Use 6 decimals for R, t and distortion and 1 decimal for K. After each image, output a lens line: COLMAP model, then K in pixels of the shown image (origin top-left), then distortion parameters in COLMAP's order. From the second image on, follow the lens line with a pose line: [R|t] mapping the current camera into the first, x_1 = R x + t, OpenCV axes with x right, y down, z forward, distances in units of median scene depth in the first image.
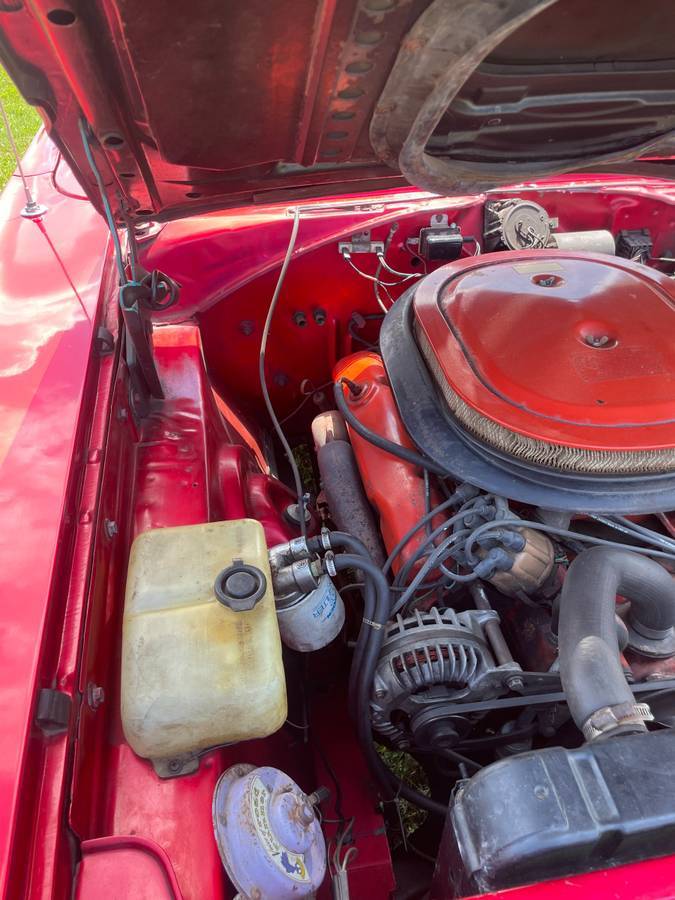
lens RADIAL K [[681.1, 0, 335.7], [0, 681.1, 446.3], [0, 0, 1]] dist [0.064071, -0.090956]
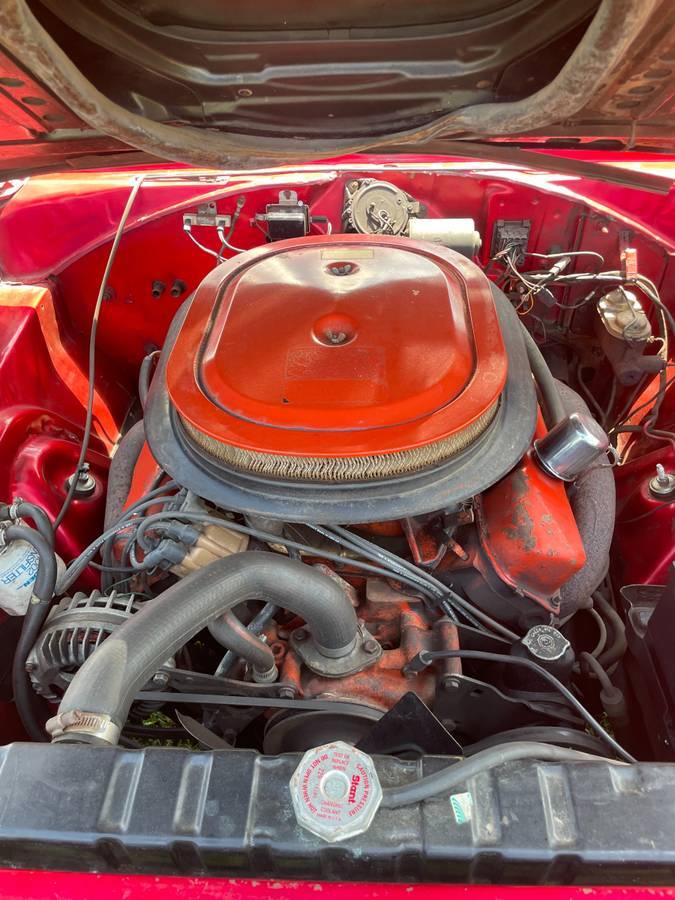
lens RADIAL K [[681.1, 0, 336.9], [0, 681.1, 451.7], [0, 0, 1]] dist [0.064071, -0.090956]
pose [[0.980042, 0.115448, -0.161830, 0.430613], [-0.108027, 0.992682, 0.053963, -0.037816], [0.166876, -0.035404, 0.985342, 0.060058]]
